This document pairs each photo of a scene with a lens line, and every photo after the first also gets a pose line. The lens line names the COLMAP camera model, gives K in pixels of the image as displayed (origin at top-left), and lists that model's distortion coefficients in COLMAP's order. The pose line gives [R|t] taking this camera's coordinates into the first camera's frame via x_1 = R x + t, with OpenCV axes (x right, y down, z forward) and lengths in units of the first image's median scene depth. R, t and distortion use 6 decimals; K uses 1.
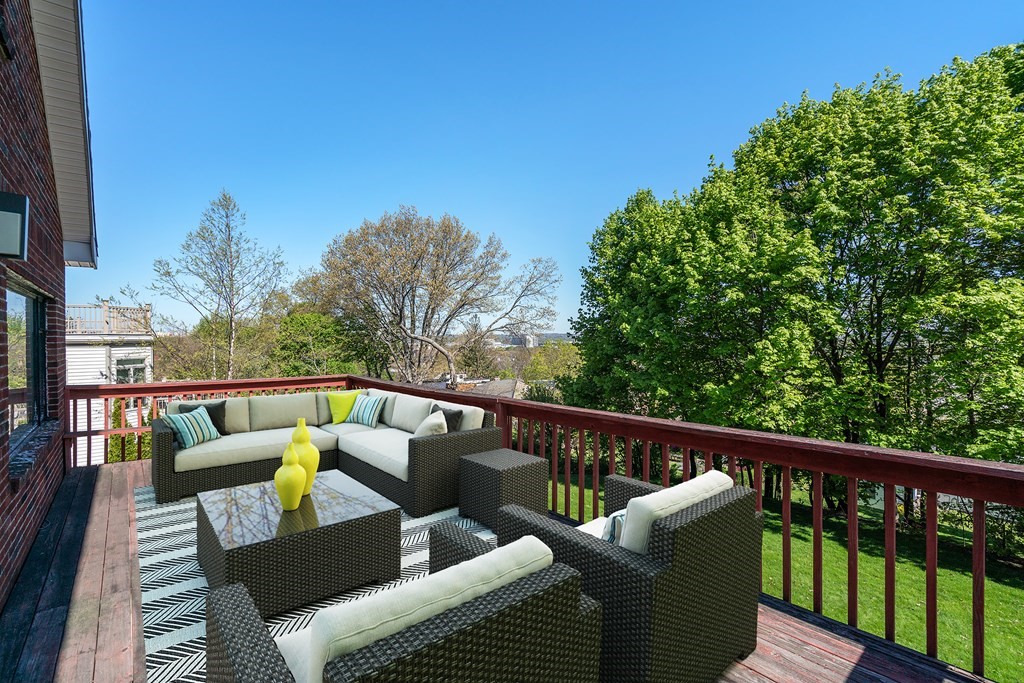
lens RADIAL K [[458.9, 0, 512.4], [0, 458.9, 337.5], [0, 0, 1]] dist [0.002793, 0.000070]
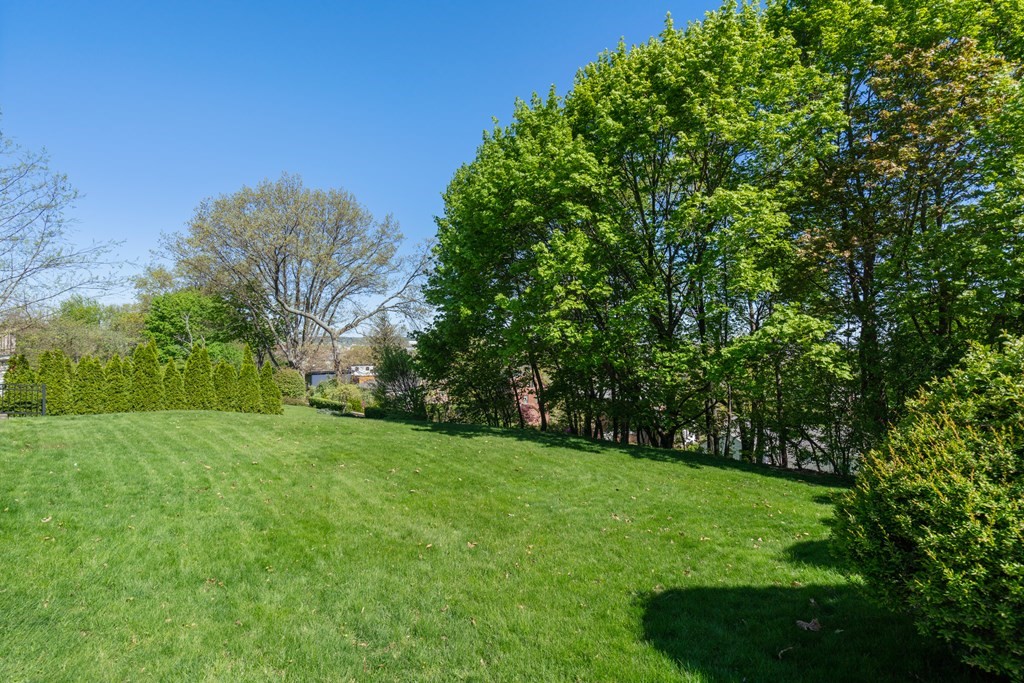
lens RADIAL K [[458.9, 0, 509.0], [0, 458.9, 345.1], [0, 0, 1]] dist [0.002793, 0.000070]
pose [[0.991515, 0.020769, 0.128320, 0.319040], [-0.018747, 0.999681, -0.016948, 0.224767], [-0.128631, 0.014398, 0.991588, 0.006663]]
